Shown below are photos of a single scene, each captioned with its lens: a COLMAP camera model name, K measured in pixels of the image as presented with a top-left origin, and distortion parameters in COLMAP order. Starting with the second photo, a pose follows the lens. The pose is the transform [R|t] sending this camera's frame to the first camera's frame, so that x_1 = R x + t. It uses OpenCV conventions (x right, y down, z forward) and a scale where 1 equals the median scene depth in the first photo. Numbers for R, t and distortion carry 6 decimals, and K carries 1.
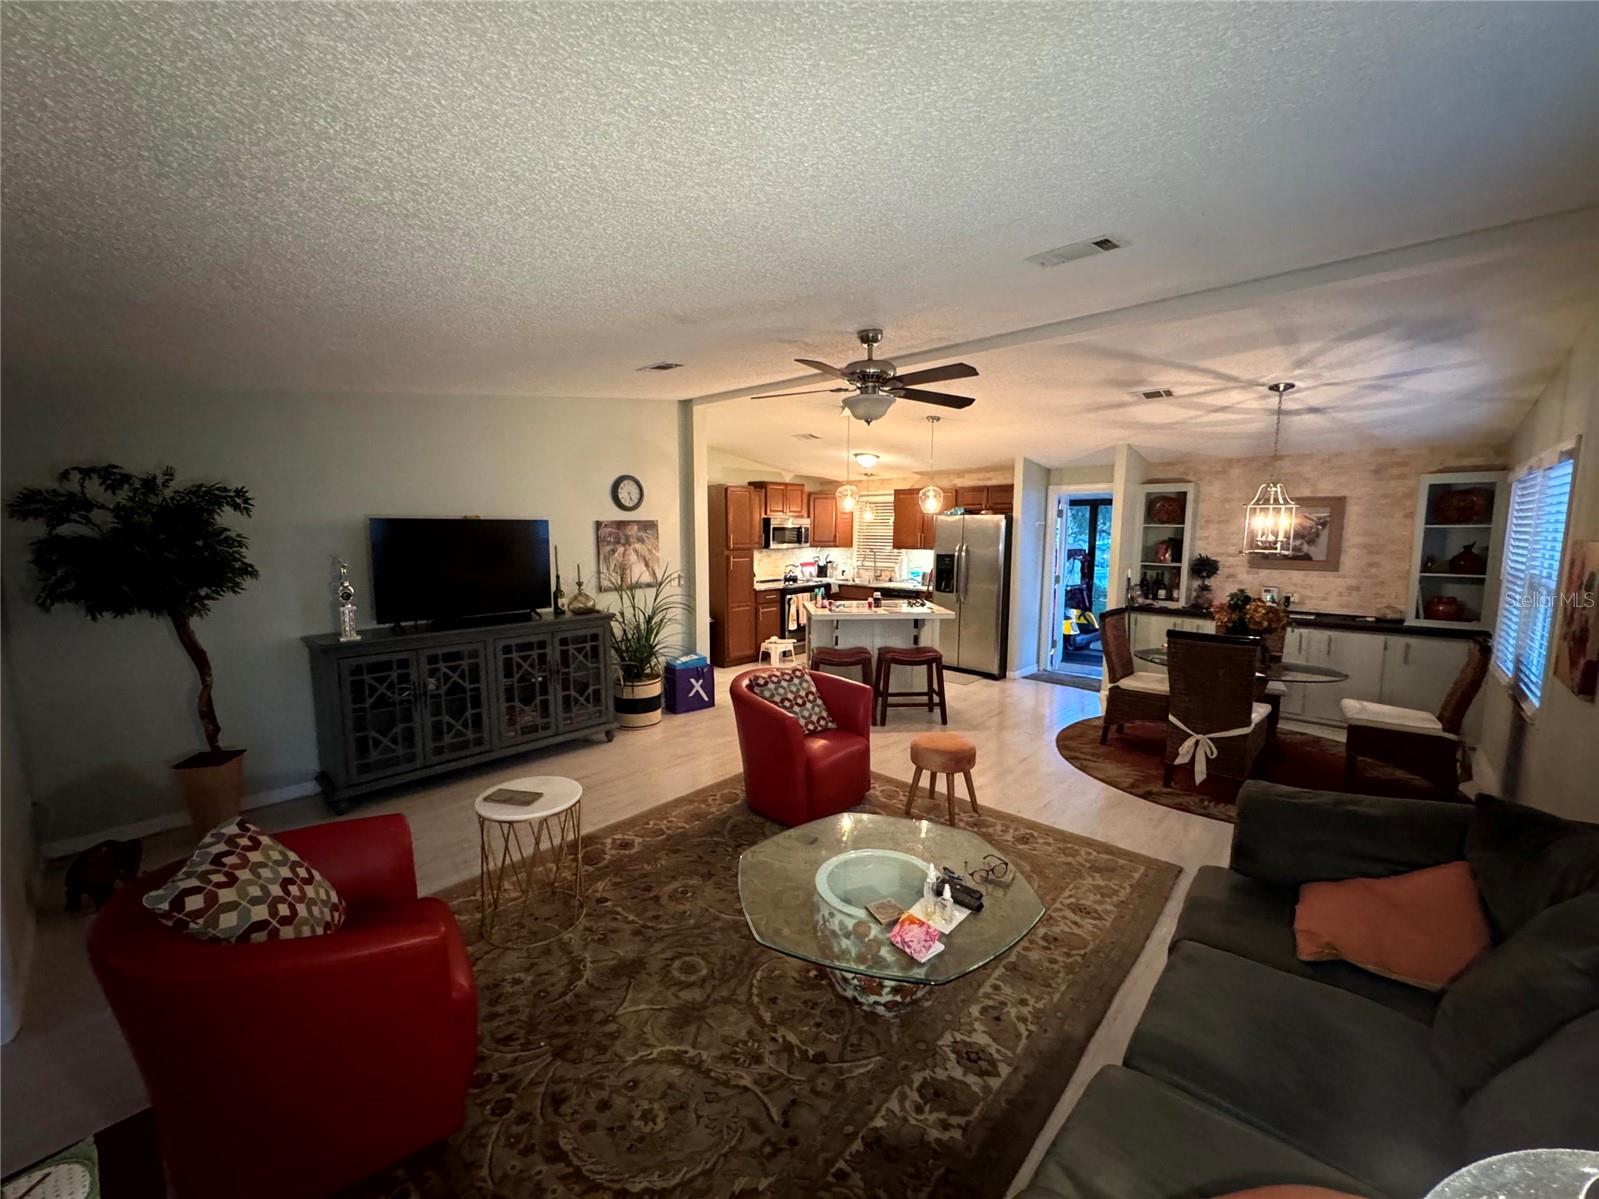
lens RADIAL K [[637.3, 0, 800.0], [0, 637.3, 601.2], [0, 0, 1]] dist [-0.003900, 0.000647]
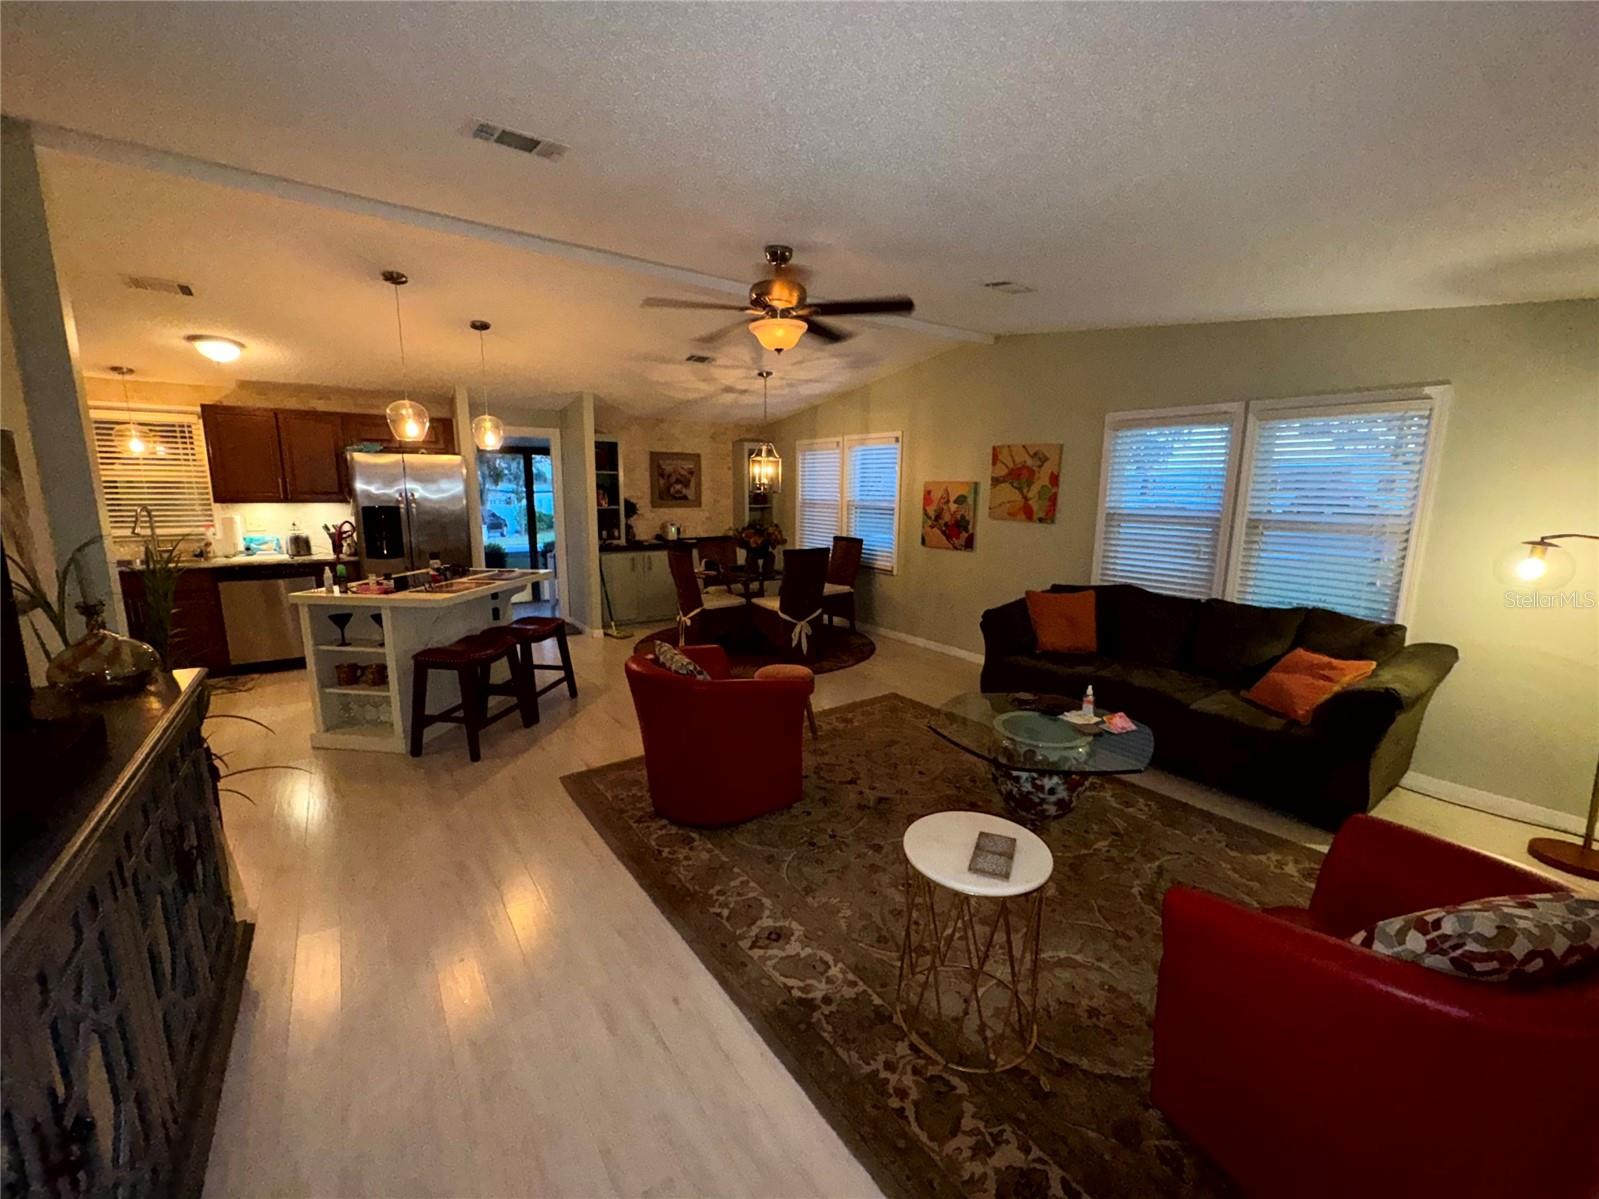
lens RADIAL K [[637.3, 0, 799.1], [0, 637.3, 602.4], [0, 0, 1]] dist [-0.003900, 0.000647]
pose [[0.210665, -0.176916, 0.961416, -0.449048], [0.104019, 0.981960, 0.157904, -0.034969], [-0.972008, 0.066741, 0.225268, 0.421683]]
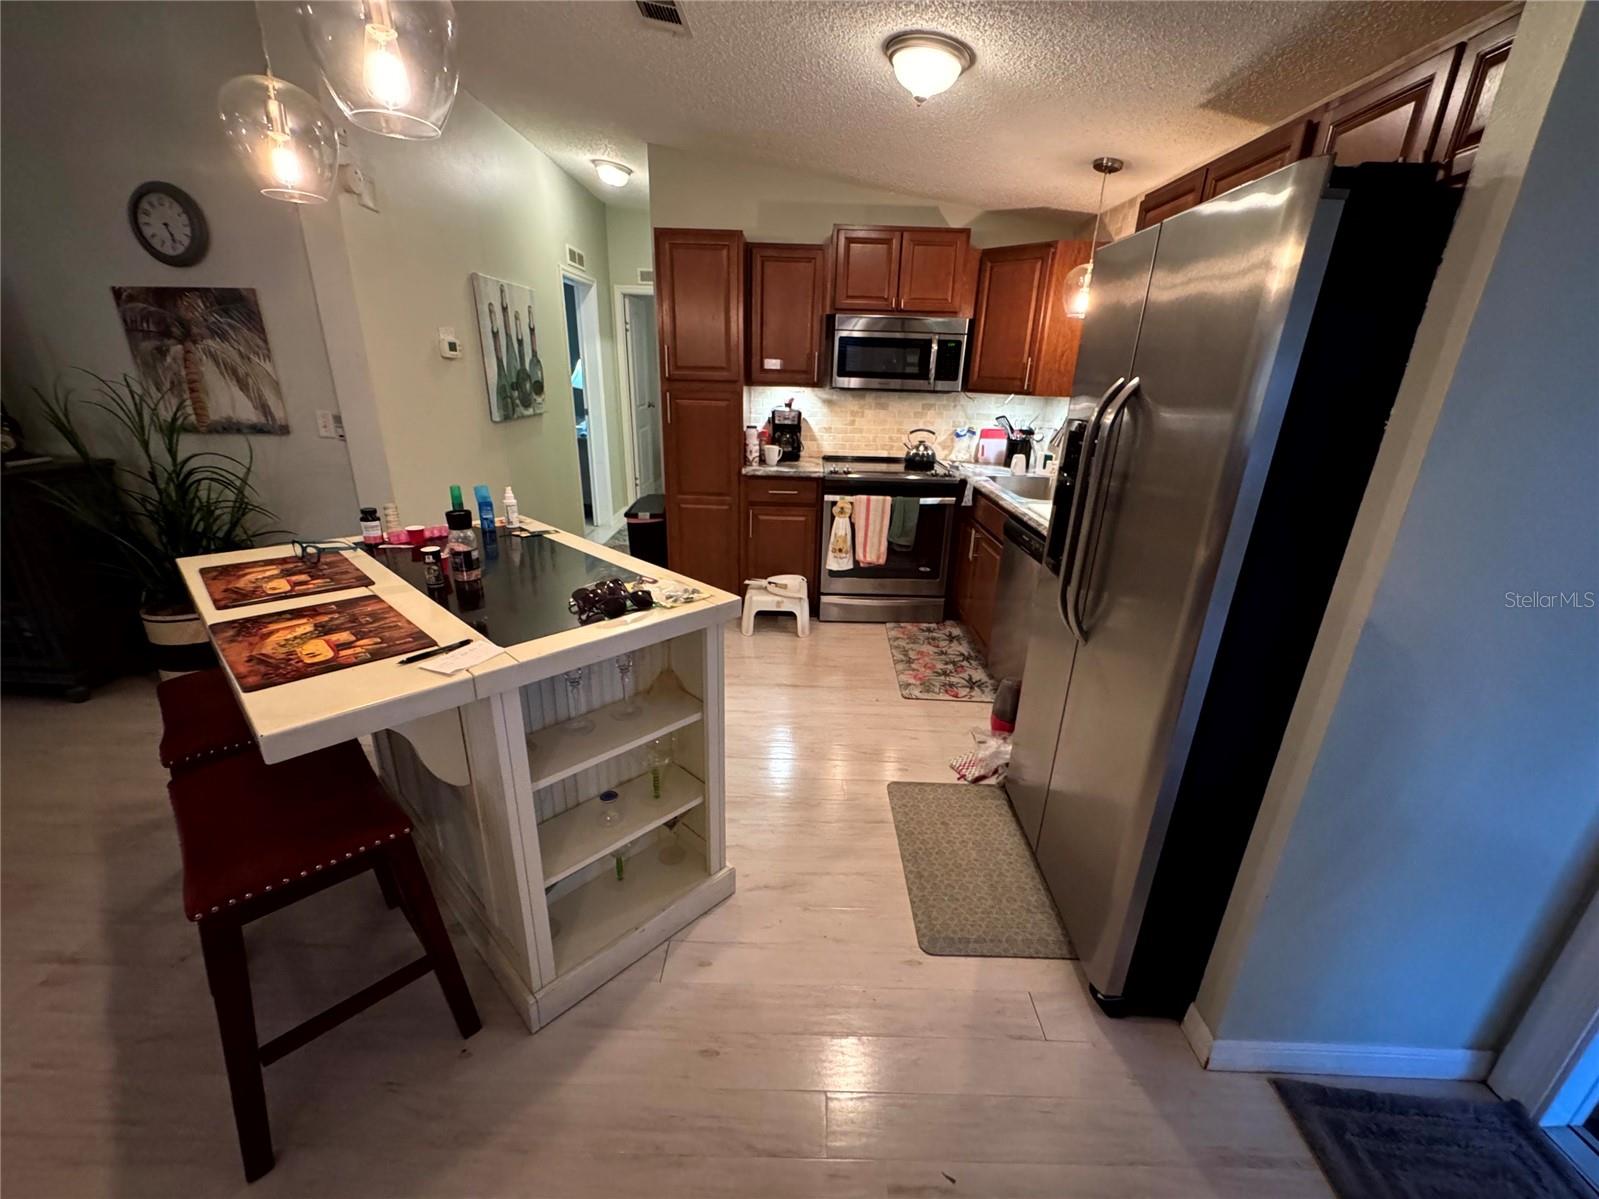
lens RADIAL K [[637.3, 0, 800.8], [0, 637.3, 601.0], [0, 0, 1]] dist [-0.003900, 0.000647]
pose [[0.668853, 0.269534, -0.692811, 0.387791], [-0.116029, 0.958385, 0.260837, -0.067525], [0.734284, -0.094075, 0.672292, 0.859183]]
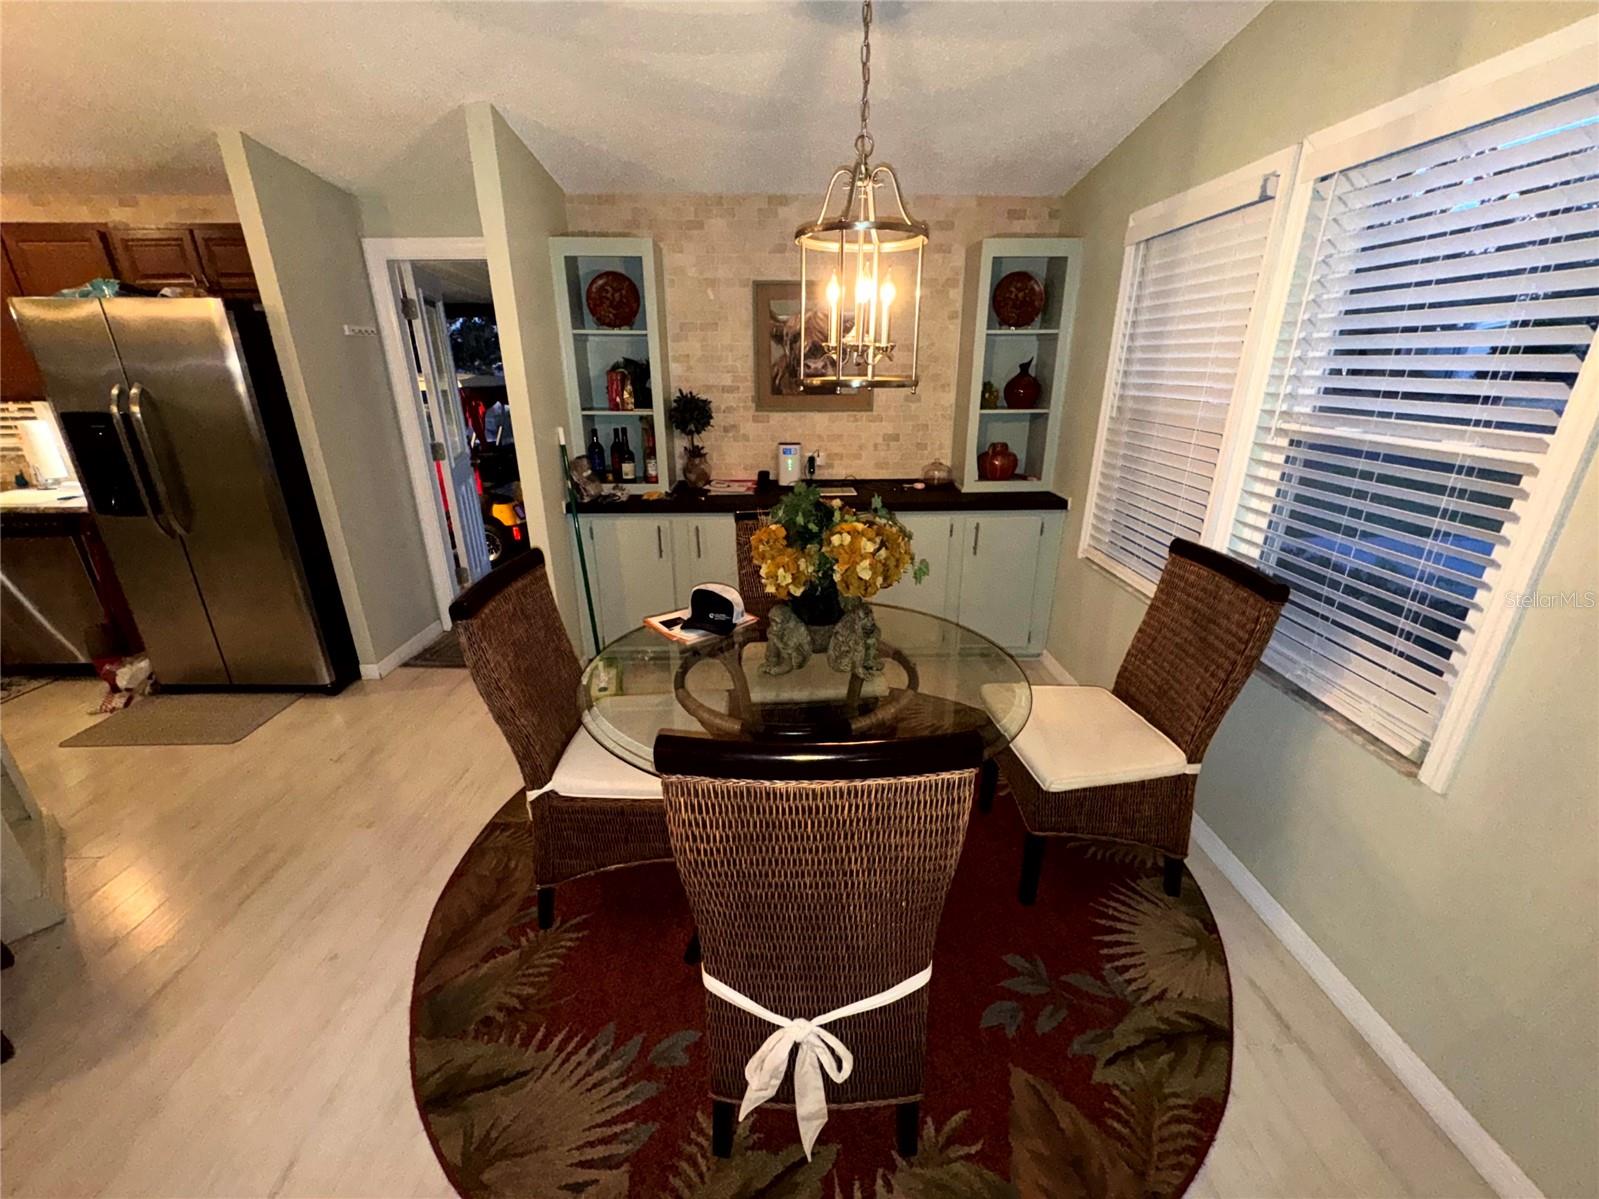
lens RADIAL K [[637.3, 0, 800.3], [0, 637.3, 599.0], [0, 0, 1]] dist [-0.003900, 0.000647]
pose [[0.721737, -0.246768, 0.646685, 0.298448], [0.084740, 0.958763, 0.271280, -0.040037], [-0.686961, -0.140993, 0.712885, 0.502116]]
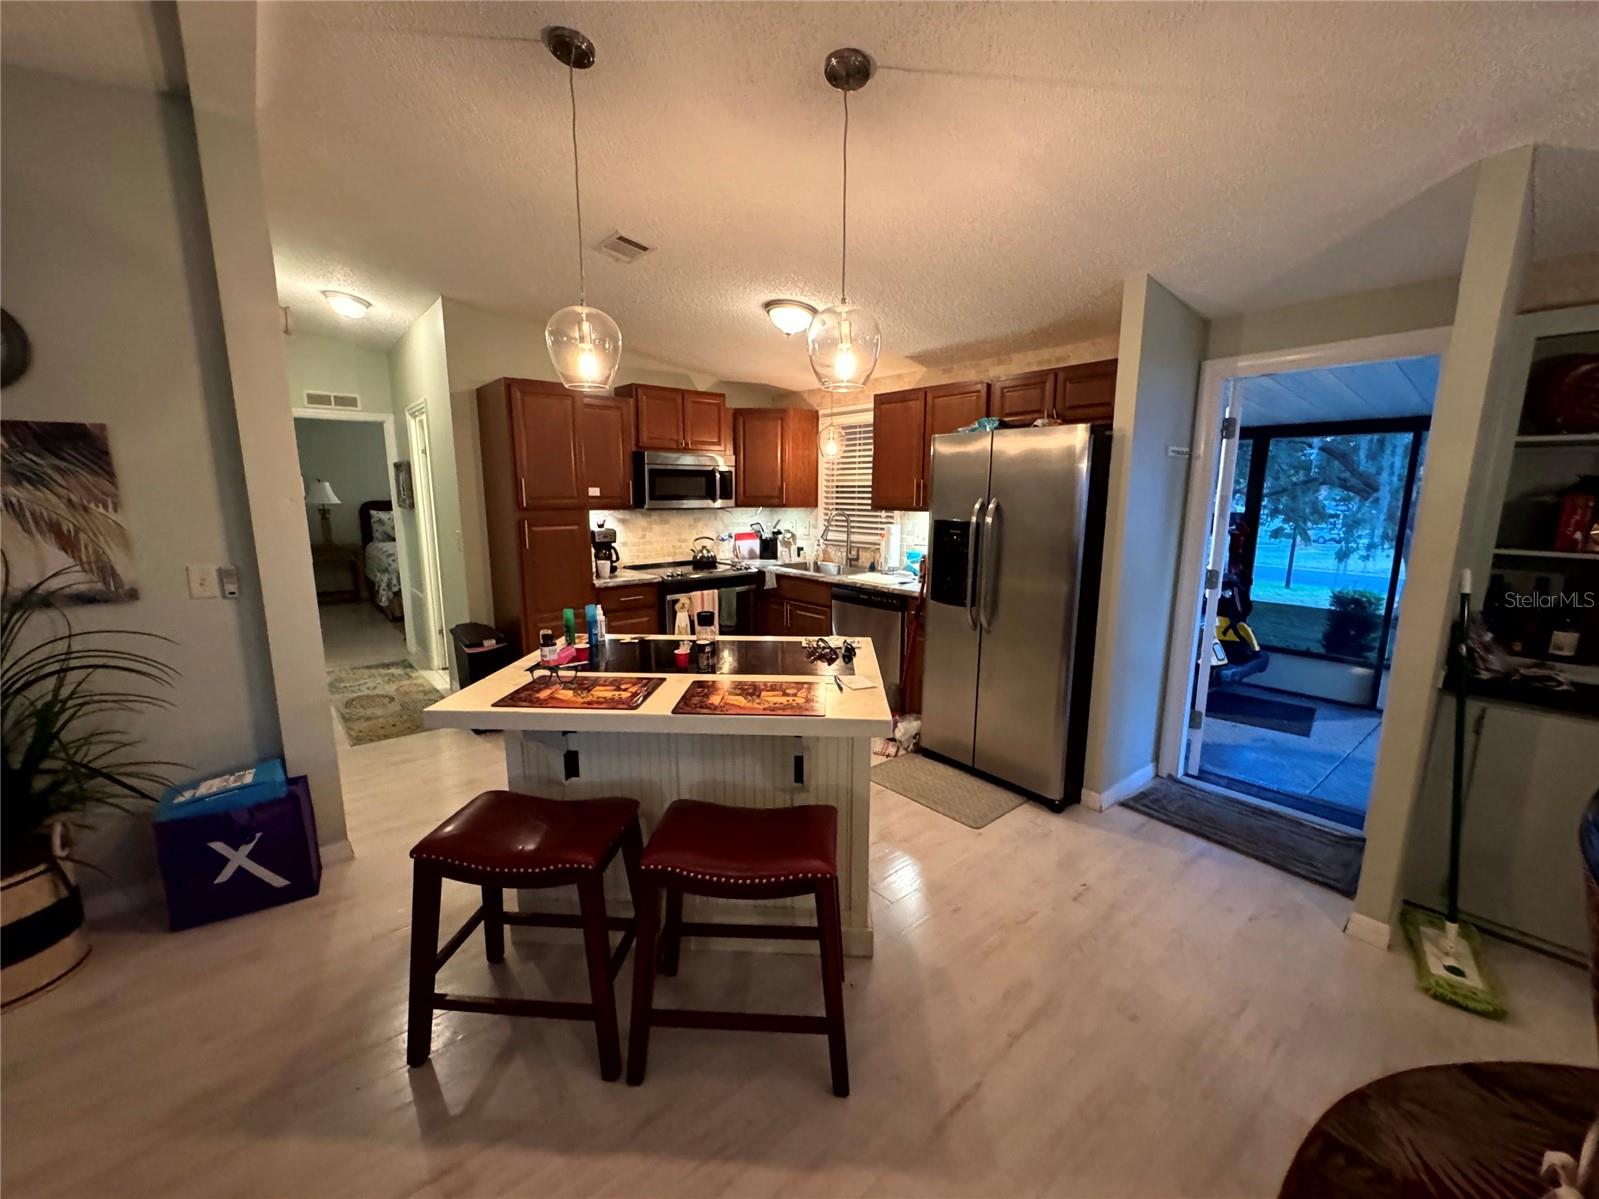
lens RADIAL K [[637.3, 0, 800.3], [0, 637.3, 600.4], [0, 0, 1]] dist [-0.003900, 0.000647]
pose [[0.991635, 0.022266, -0.127140, 0.205094], [-0.015543, 0.998440, 0.053628, -0.045186], [0.128136, -0.051203, 0.990434, 0.607781]]
